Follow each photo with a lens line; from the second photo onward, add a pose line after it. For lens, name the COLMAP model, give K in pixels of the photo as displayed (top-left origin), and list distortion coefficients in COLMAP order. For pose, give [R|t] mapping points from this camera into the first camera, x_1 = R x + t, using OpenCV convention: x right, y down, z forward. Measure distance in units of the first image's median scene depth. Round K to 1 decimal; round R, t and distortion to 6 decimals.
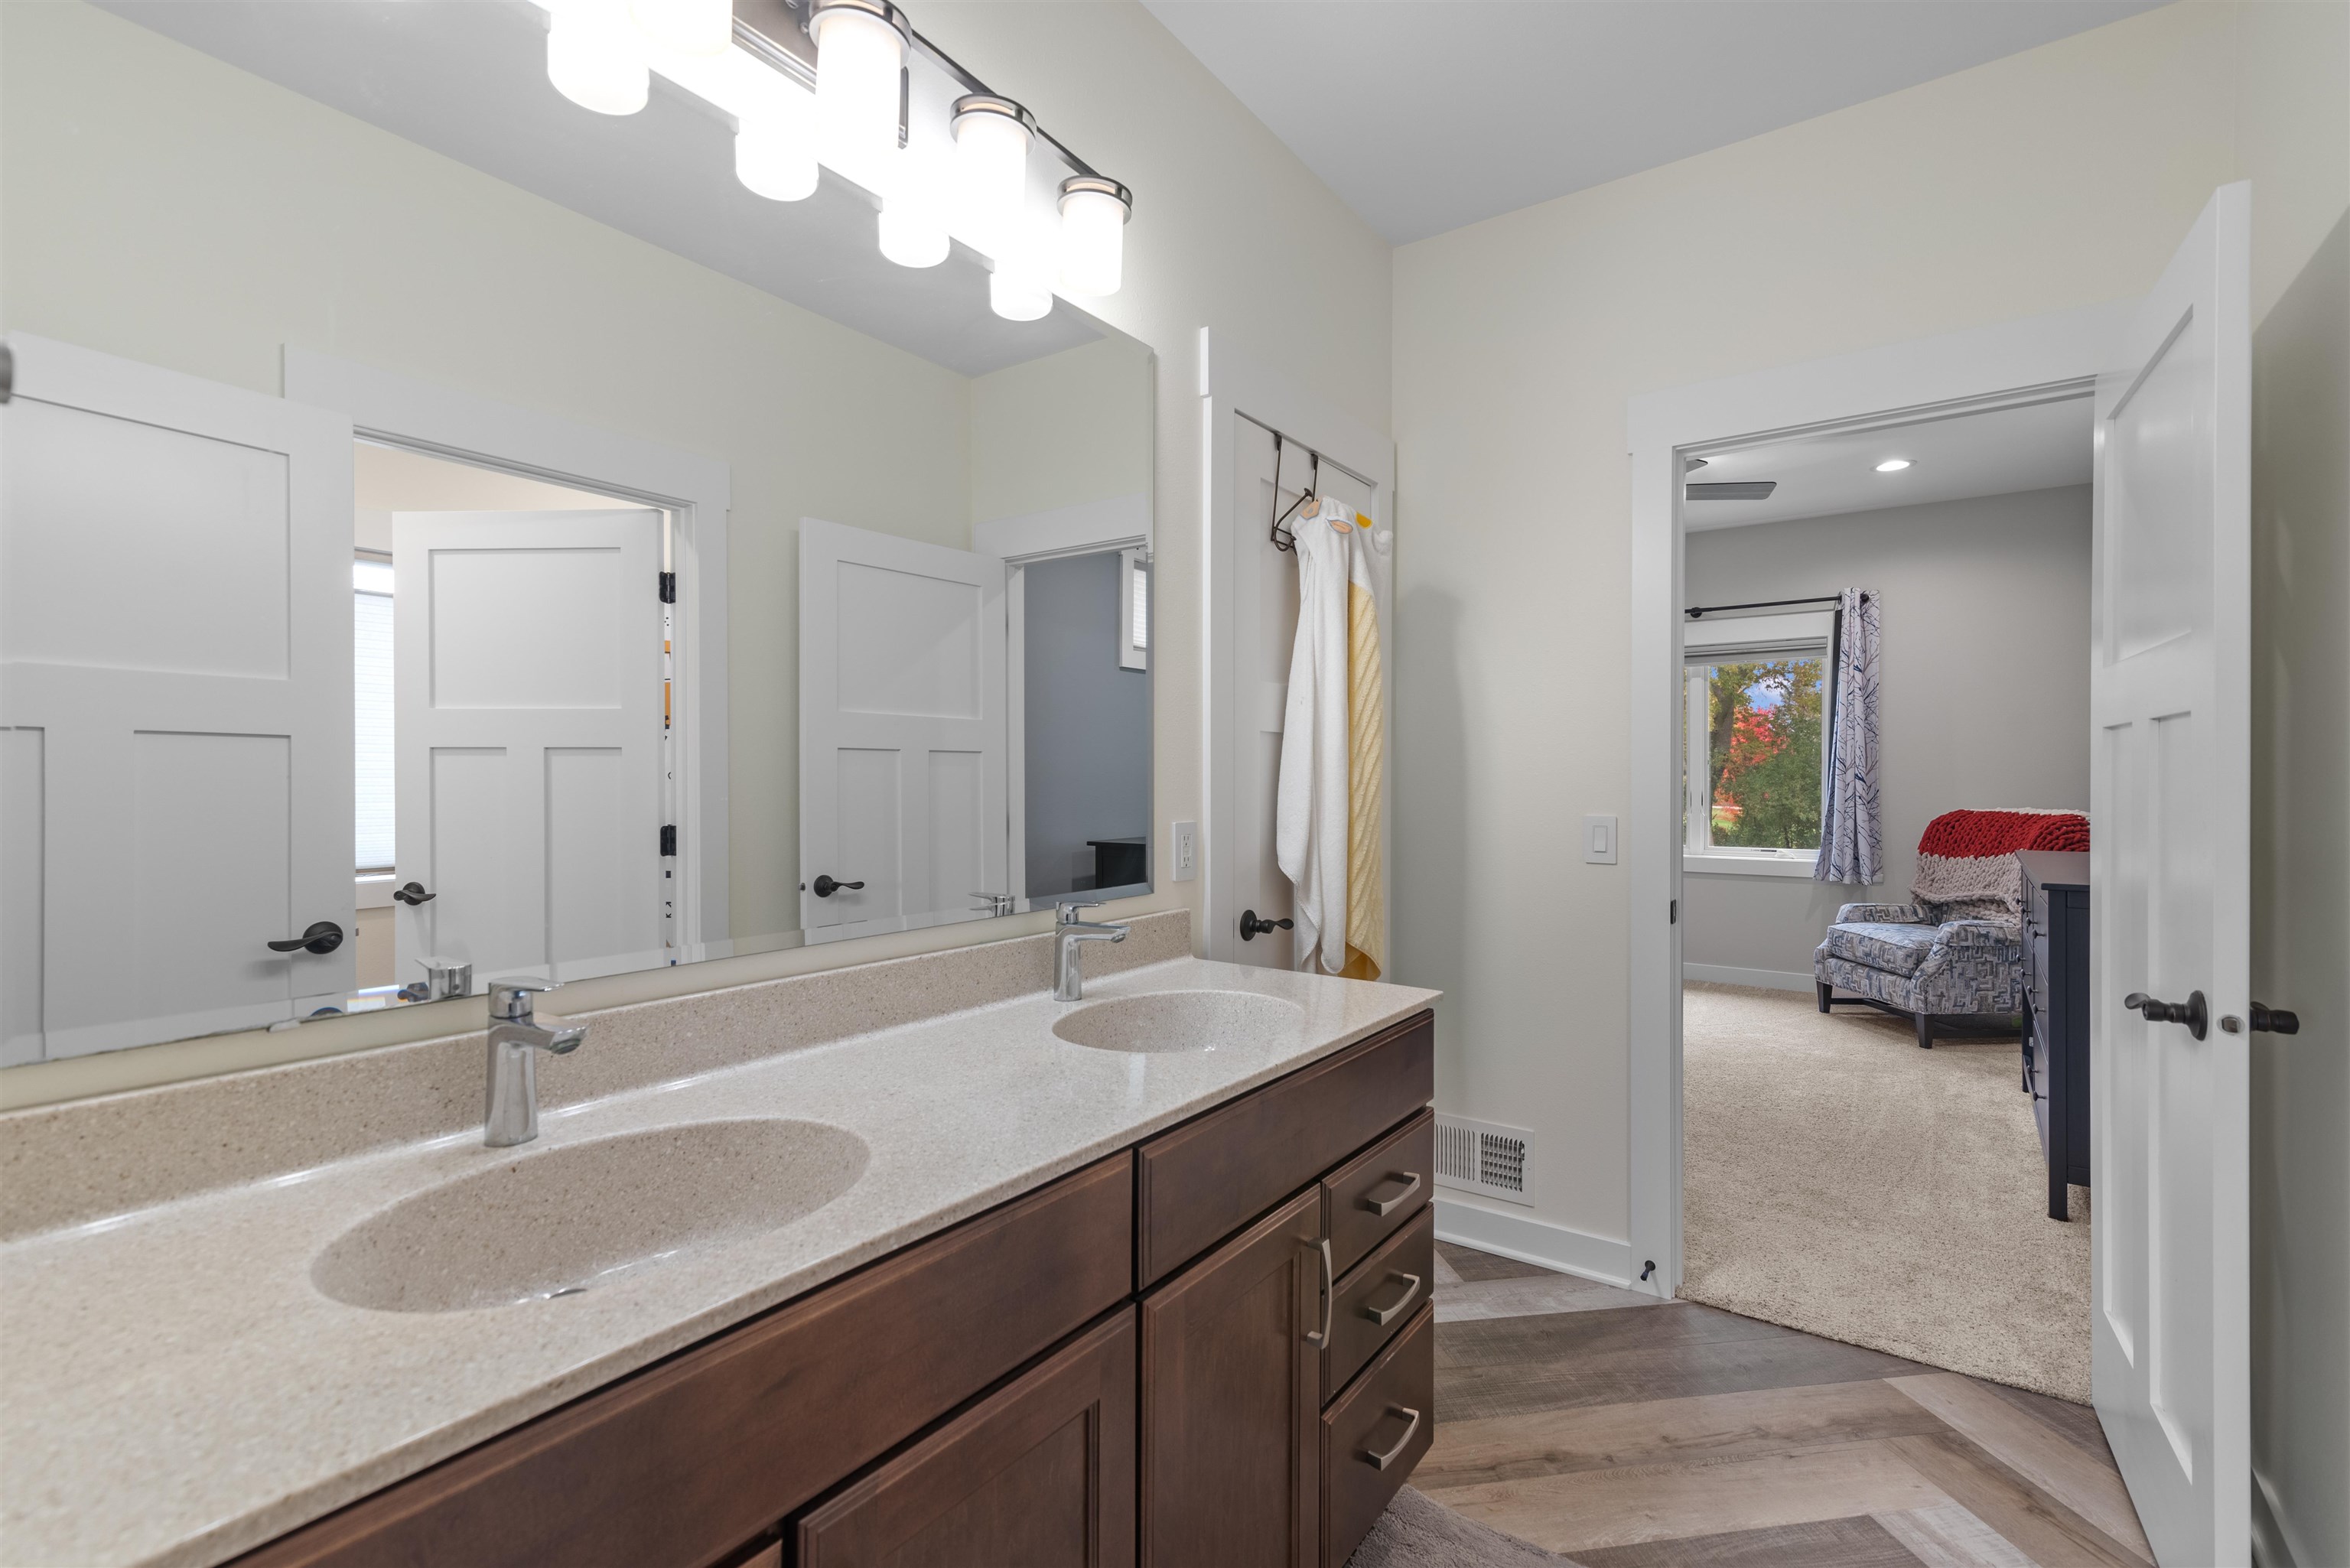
lens RADIAL K [[1067.1, 0, 1173.7], [0, 1067.1, 777.3], [0, 0, 1]] dist [0.020289, 0.000681]
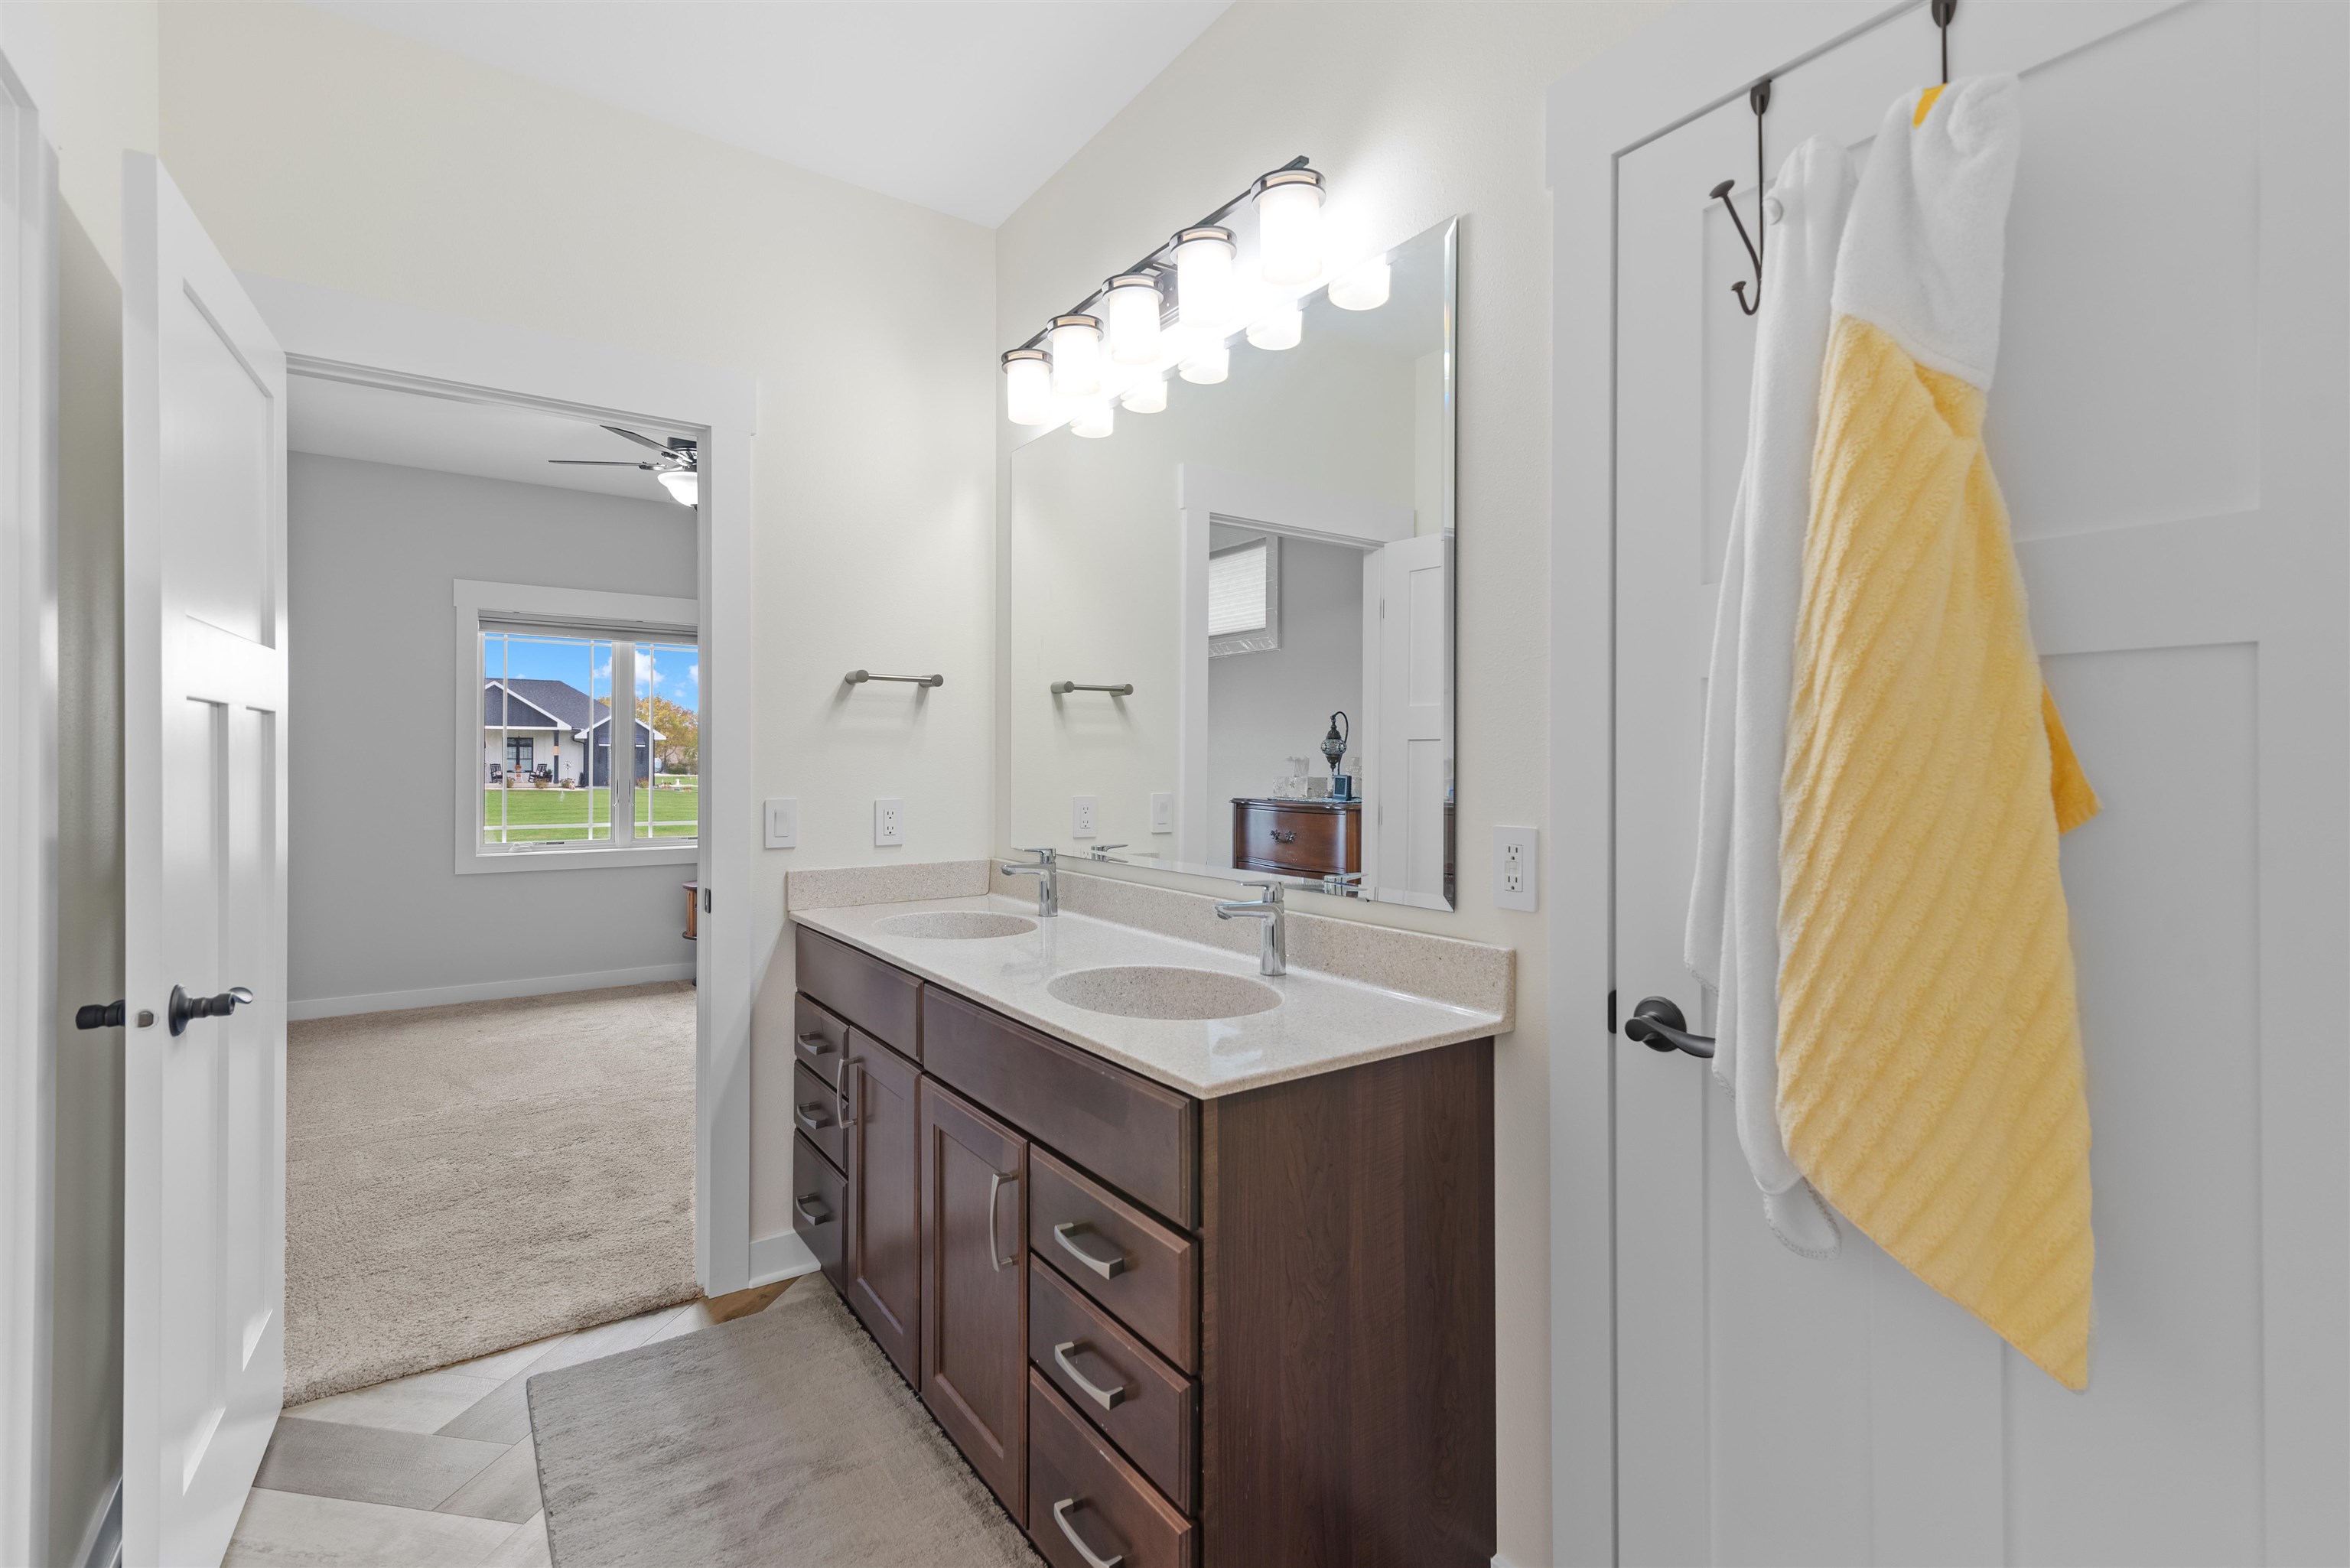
lens RADIAL K [[1067.1, 0, 1172.7], [0, 1067.1, 758.4], [0, 0, 1]] dist [0.020289, 0.000681]
pose [[-0.340391, -0.004078, -0.940275, 1.104766], [0.003201, 0.999980, -0.005496, -0.000104], [0.940279, -0.004881, -0.340371, 1.500260]]
